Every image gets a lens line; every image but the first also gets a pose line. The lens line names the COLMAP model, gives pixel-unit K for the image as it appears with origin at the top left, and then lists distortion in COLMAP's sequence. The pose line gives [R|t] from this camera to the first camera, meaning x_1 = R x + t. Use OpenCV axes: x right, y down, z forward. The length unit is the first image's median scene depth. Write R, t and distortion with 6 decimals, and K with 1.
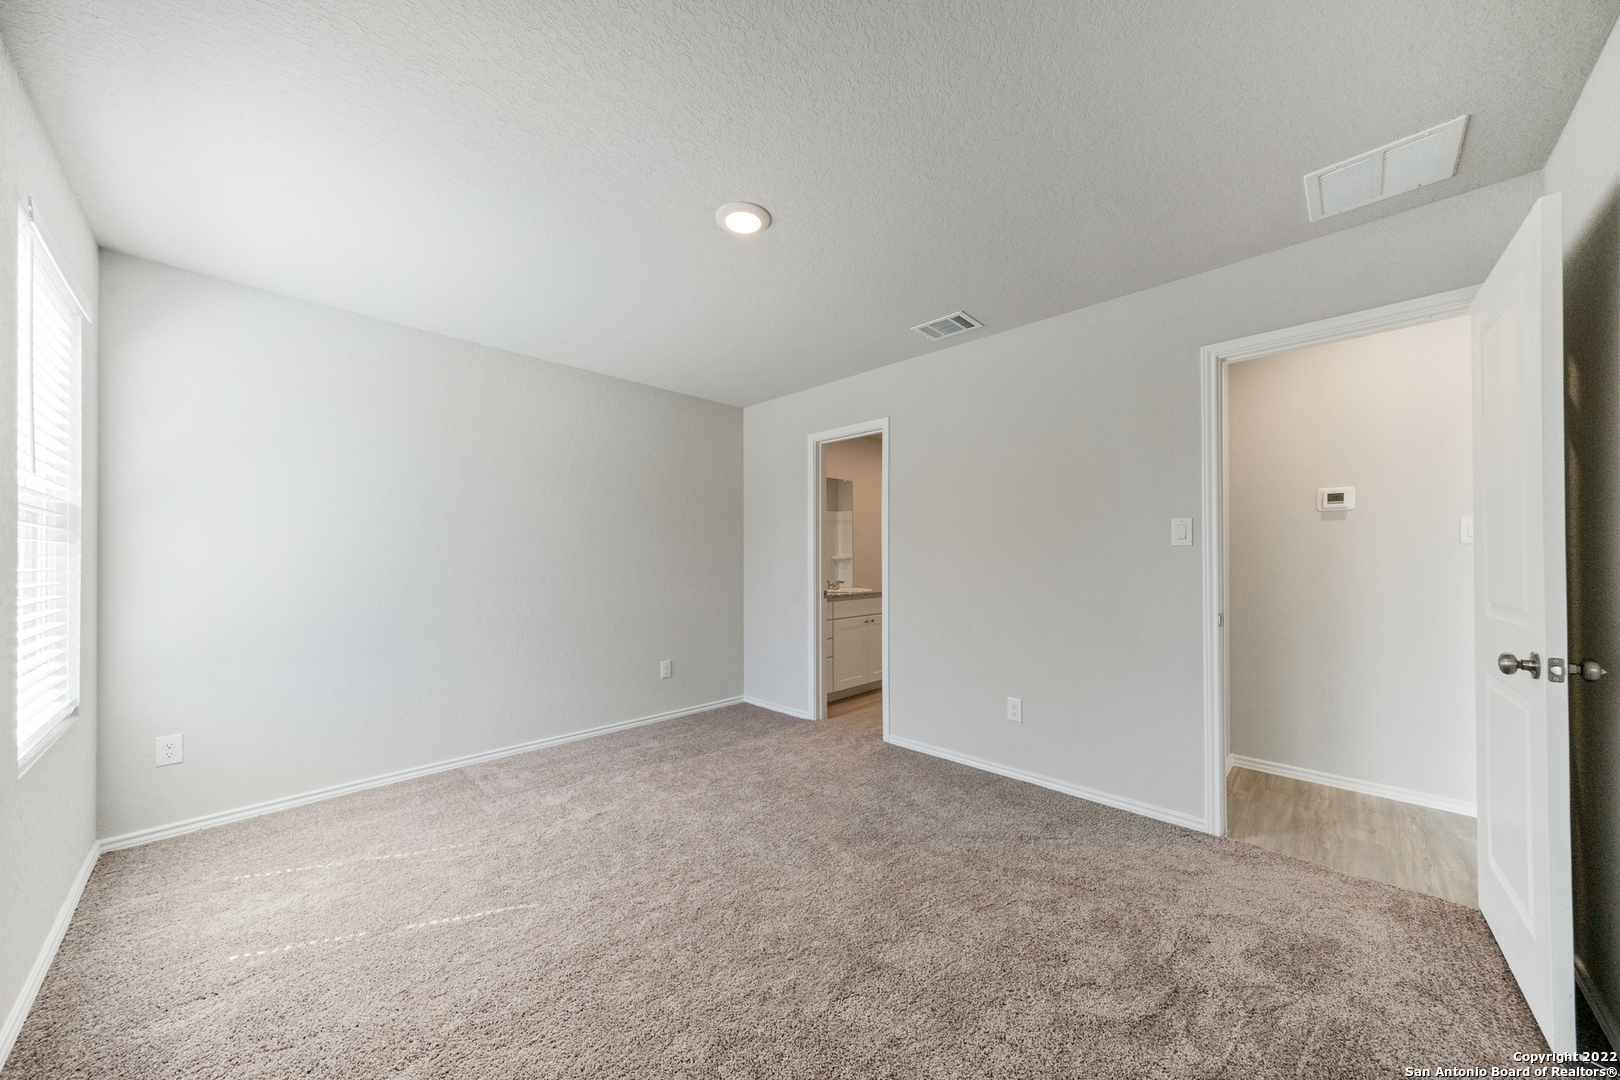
lens RADIAL K [[553.9, 0, 822.6], [0, 553.9, 555.8], [0, 0, 1]] dist [-0.001750, -0.000042]
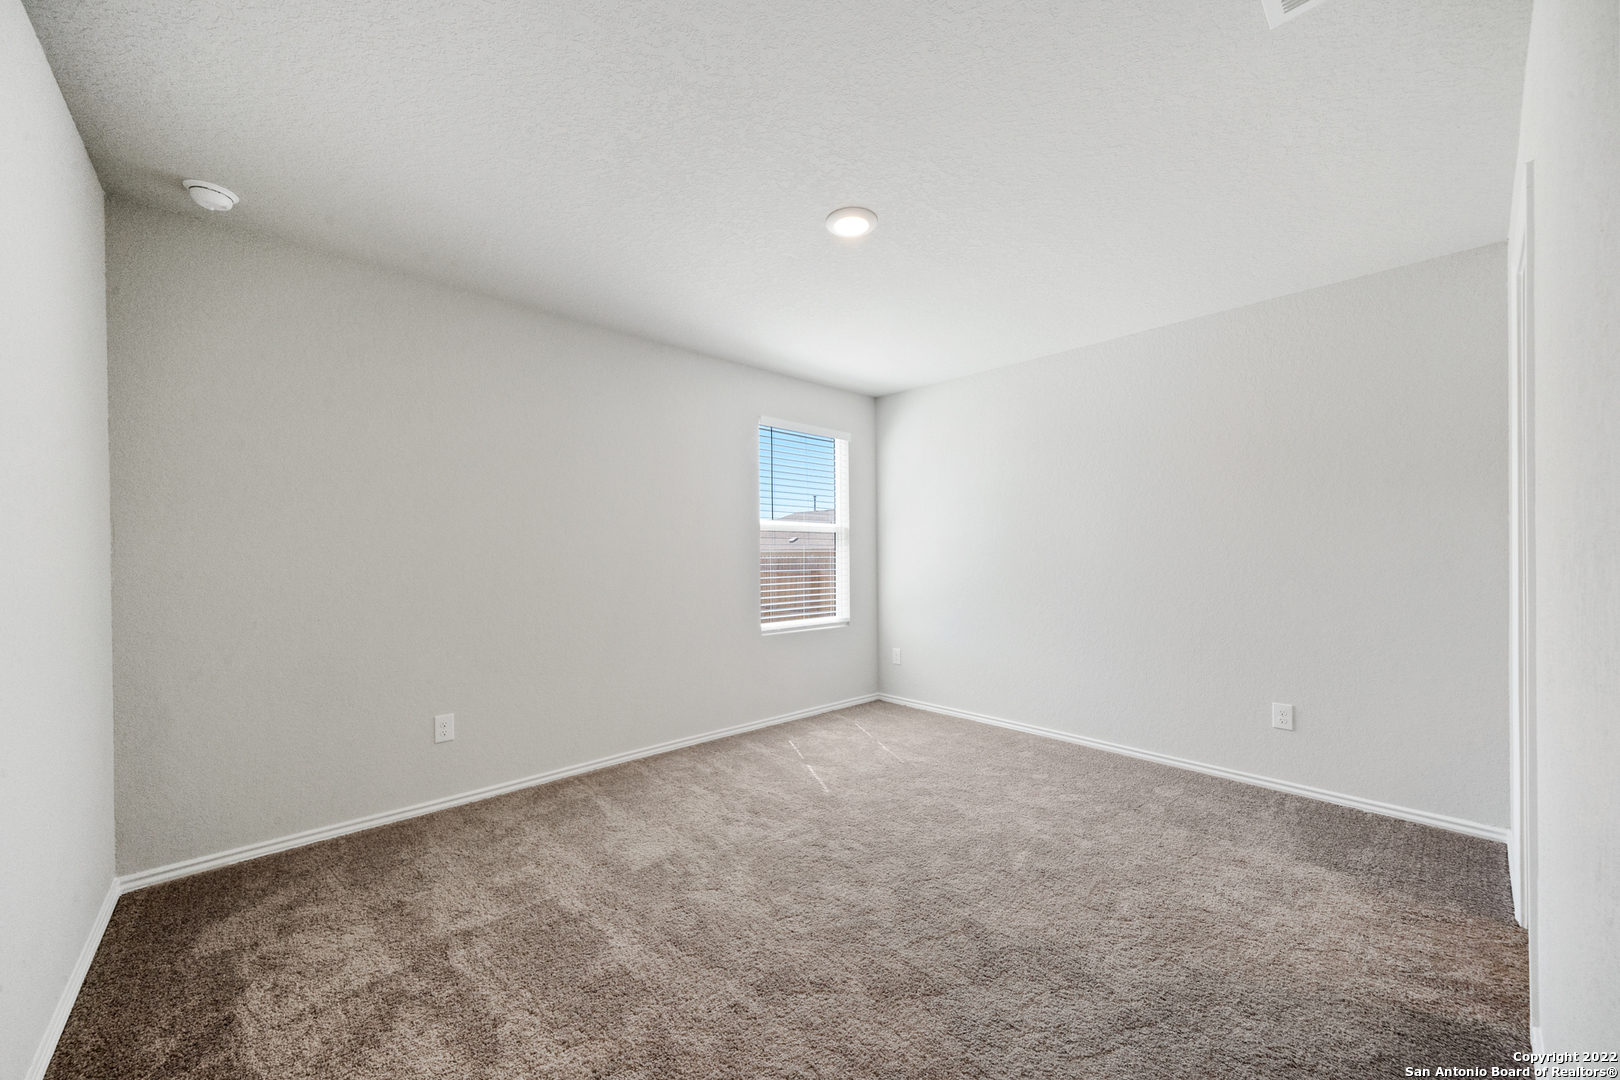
lens RADIAL K [[602.6, 0, 814.7], [0, 602.6, 545.4], [0, 0, 1]] dist [-0.001216, -0.000009]
pose [[-0.072588, -0.021083, -0.997139, 0.850921], [0.005748, 0.999751, -0.021556, 0.022061], [0.997345, -0.007296, -0.072449, 0.870928]]
